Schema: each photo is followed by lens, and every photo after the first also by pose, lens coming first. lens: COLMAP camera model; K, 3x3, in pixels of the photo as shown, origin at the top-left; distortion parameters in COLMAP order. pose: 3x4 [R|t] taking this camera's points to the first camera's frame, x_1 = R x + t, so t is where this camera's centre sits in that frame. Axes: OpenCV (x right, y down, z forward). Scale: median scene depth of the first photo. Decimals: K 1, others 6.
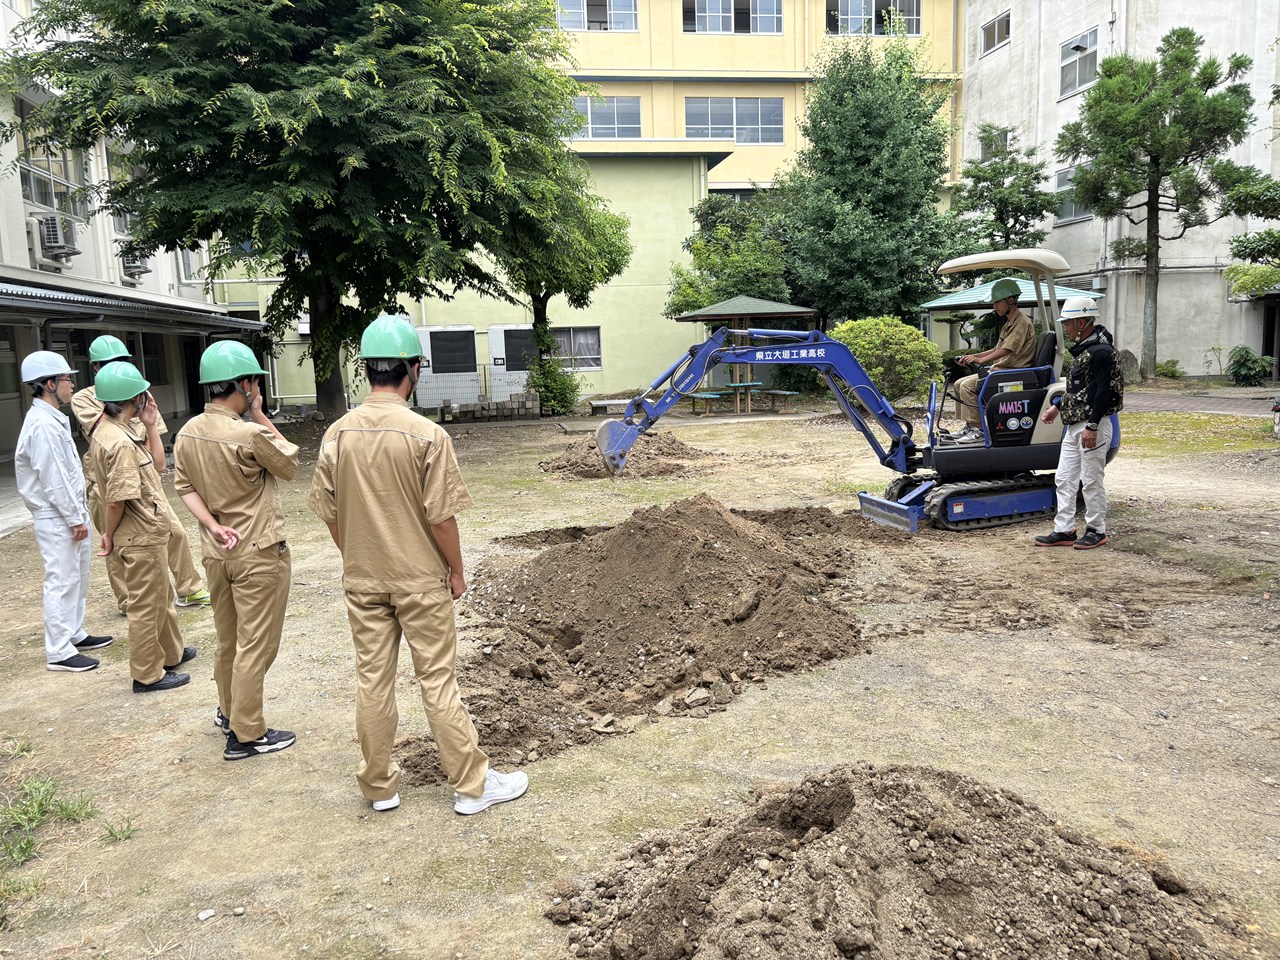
lens RADIAL K [[985.3, 0, 635.8], [0, 985.3, 477.6], [0, 0, 1]] dist [0.059607, -0.054358]
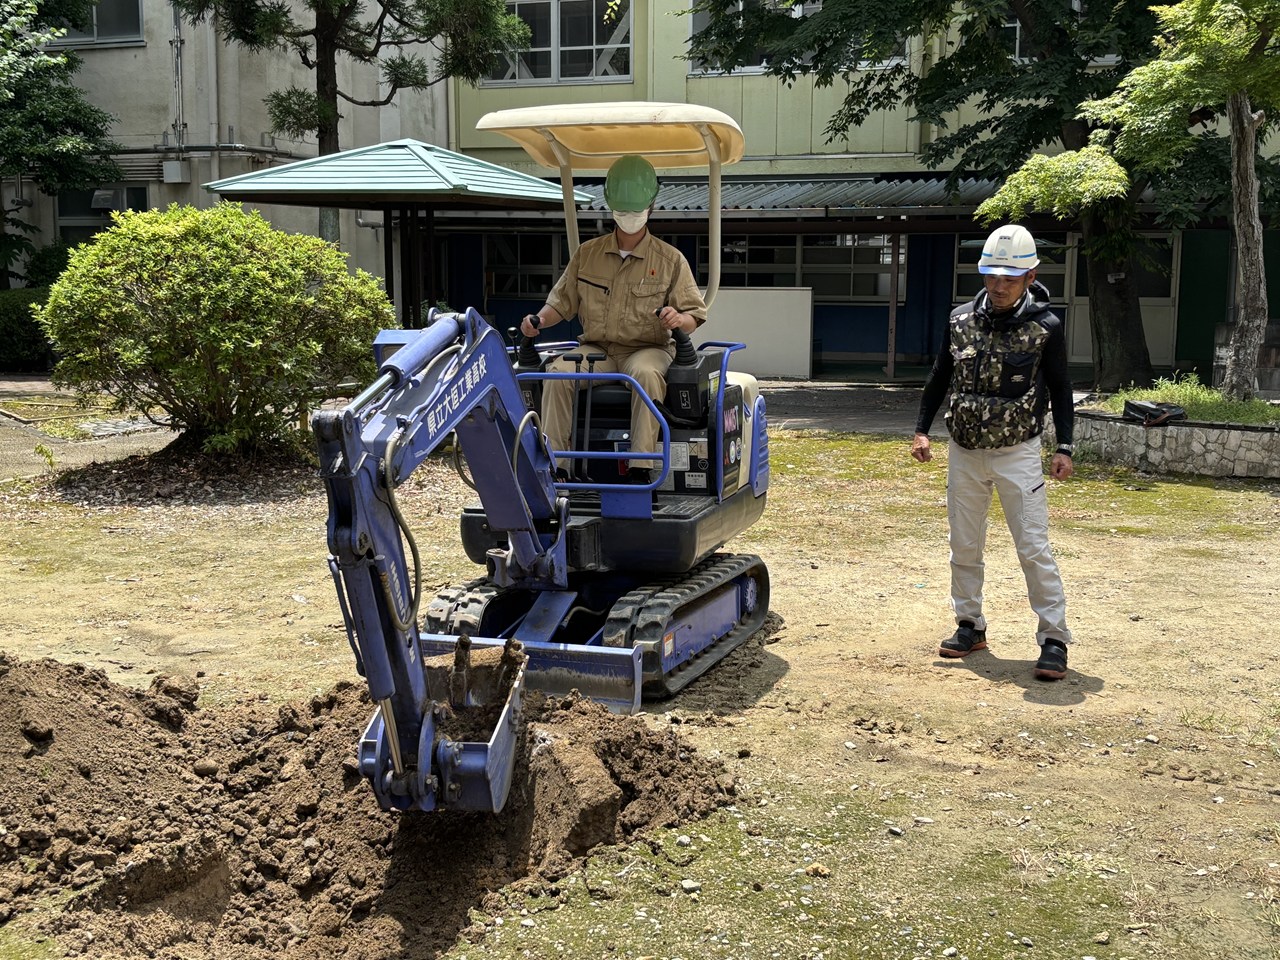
lens RADIAL K [[1570.4, 0, 640.4], [0, 1570.4, 481.3], [0, 0, 1]] dist [-0.031139, 0.000000]
pose [[0.505153, -0.074679, 0.859793, -0.140139], [0.084802, 0.995723, 0.036661, -0.050834], [-0.858853, 0.054393, 0.509325, 0.441449]]
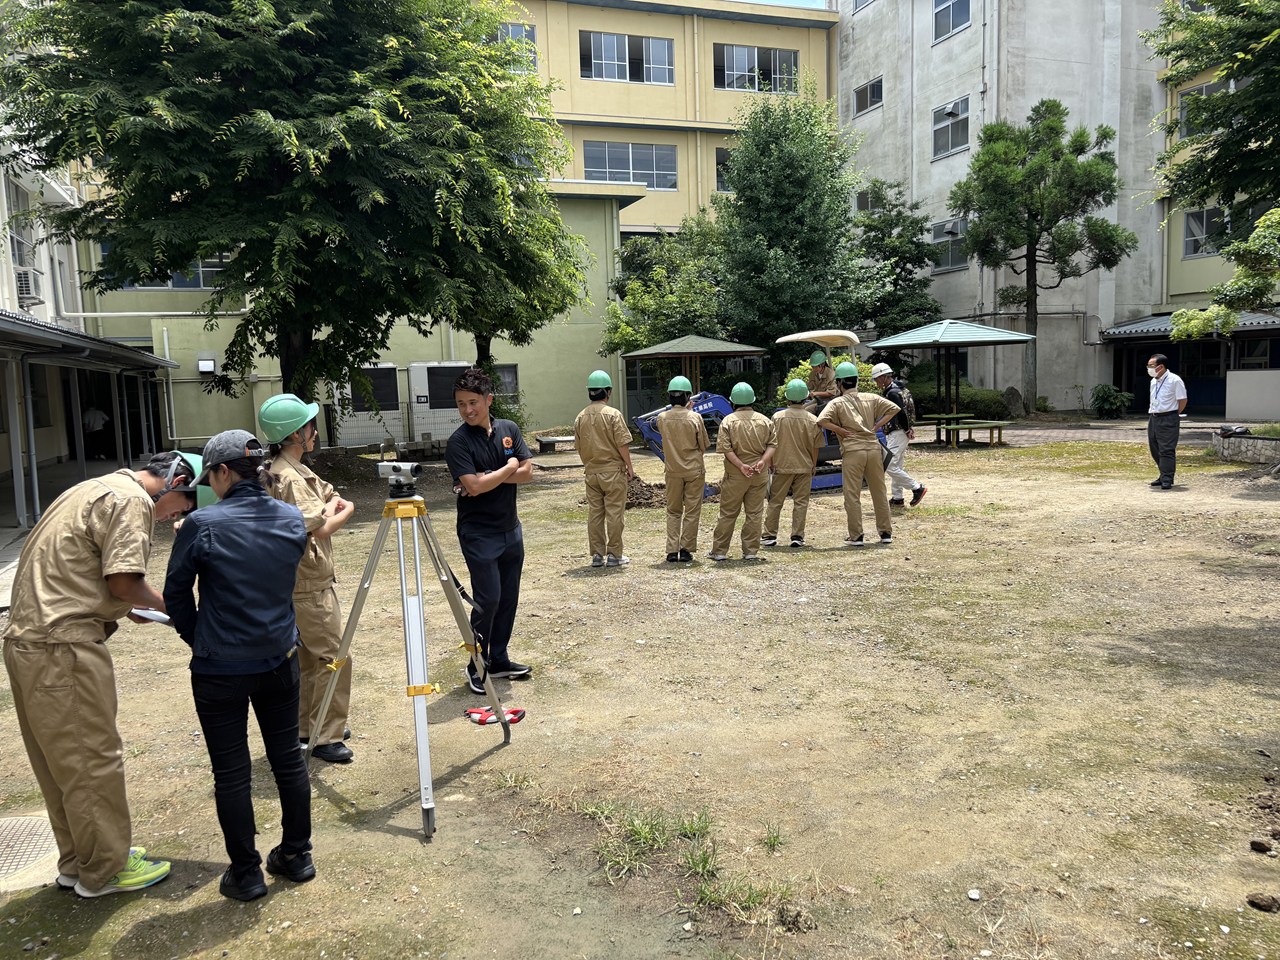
lens RADIAL K [[985.3, 0, 639.5], [0, 985.3, 488.2], [0, 0, 1]] dist [0.059607, -0.054358]
pose [[0.982407, -0.021133, 0.185555, -0.122627], [0.026495, 0.999299, -0.026466, 0.002144], [-0.184865, 0.030917, 0.982277, -0.000044]]
